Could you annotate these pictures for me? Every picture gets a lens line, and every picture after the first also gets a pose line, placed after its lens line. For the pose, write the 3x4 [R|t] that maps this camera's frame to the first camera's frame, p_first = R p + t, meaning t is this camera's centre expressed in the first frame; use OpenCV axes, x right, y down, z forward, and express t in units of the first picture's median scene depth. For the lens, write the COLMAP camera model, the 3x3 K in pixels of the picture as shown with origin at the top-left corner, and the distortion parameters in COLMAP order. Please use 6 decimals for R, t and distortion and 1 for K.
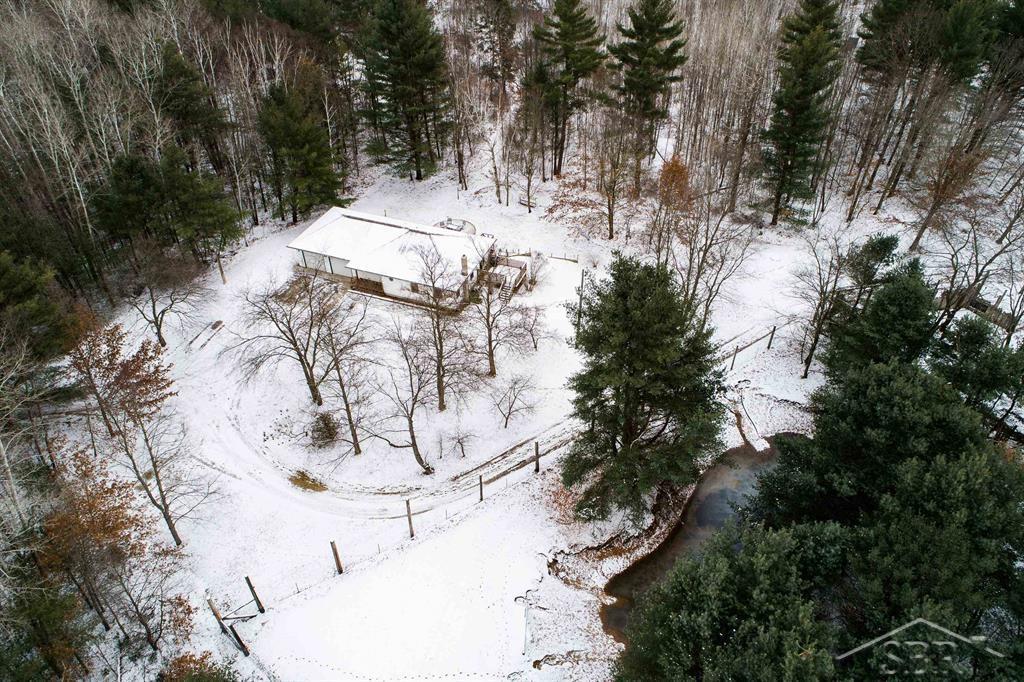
lens RADIAL K [[684.8, 0, 512.0], [0, 684.8, 341.0], [0, 0, 1]] dist [-0.006450, 0.002378]
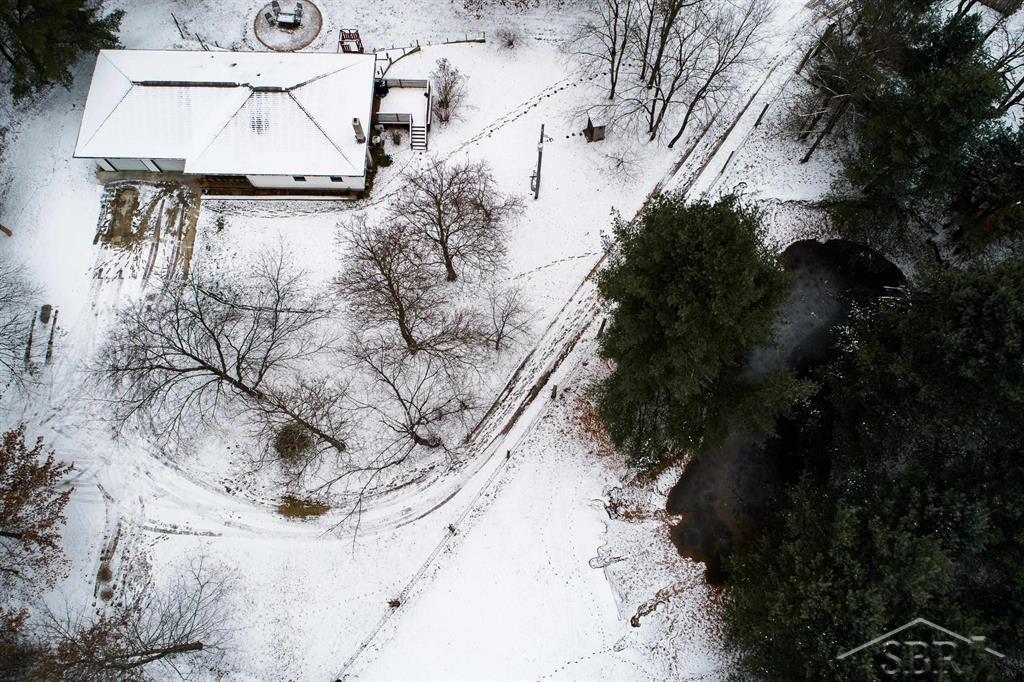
lens RADIAL K [[684.8, 0, 512.0], [0, 684.8, 341.0], [0, 0, 1]] dist [-0.006450, 0.002378]
pose [[0.938772, -0.324429, 0.115987, -0.092046], [0.212923, 0.810957, 0.544988, -0.354734], [-0.270870, -0.486924, 0.830382, 0.346723]]
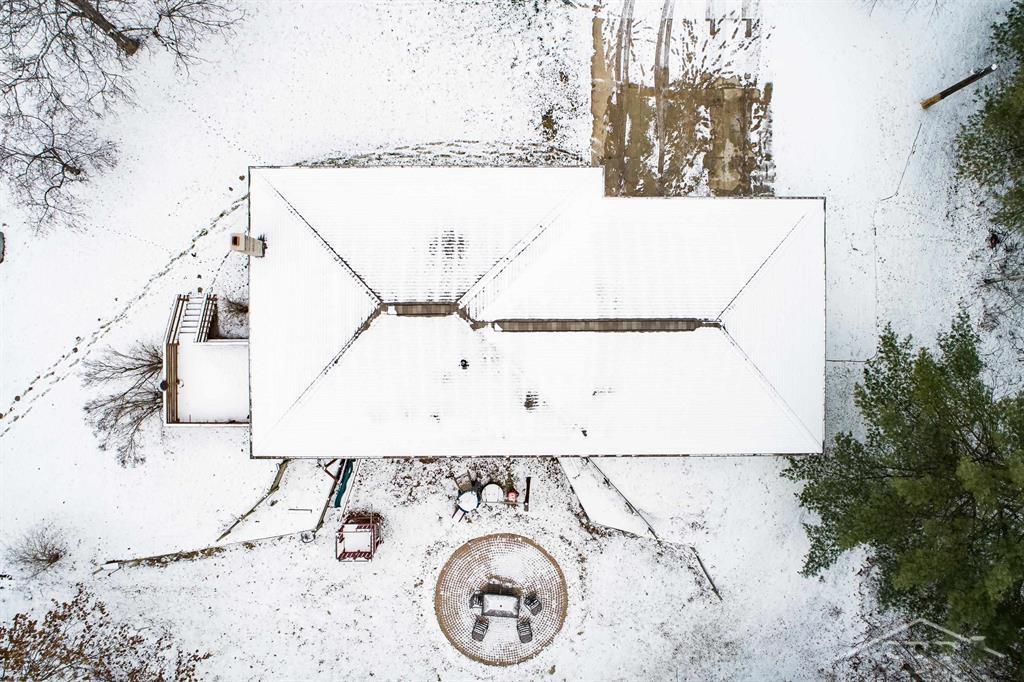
lens RADIAL K [[684.8, 0, 512.0], [0, 684.8, 341.0], [0, 0, 1]] dist [-0.006450, 0.002378]
pose [[-0.931157, 0.364617, -0.000841, -0.218070], [-0.240228, -0.611755, 0.753689, -0.535754], [0.274293, 0.702005, 0.657231, 1.063432]]
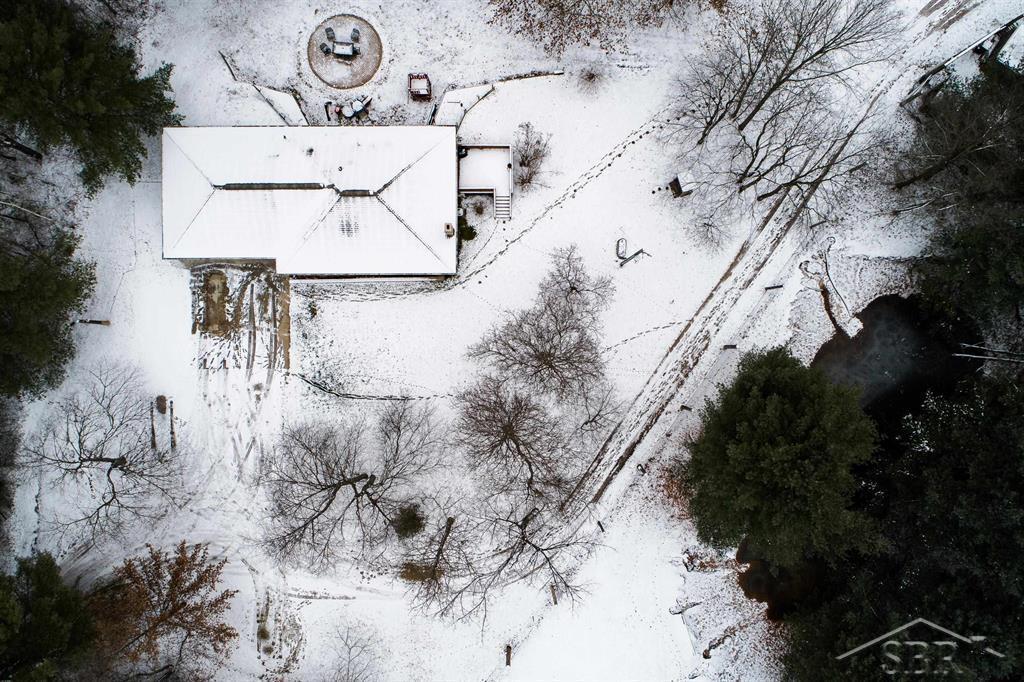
lens RADIAL K [[748.1, 0, 512.0], [0, 748.1, 341.0], [0, 0, 1]] dist [-0.007969, 0.000183]
pose [[0.931423, -0.363929, 0.002618, -0.067378], [0.232465, 0.600462, 0.765118, -0.755324], [-0.280021, -0.712040, 0.643885, 0.529202]]
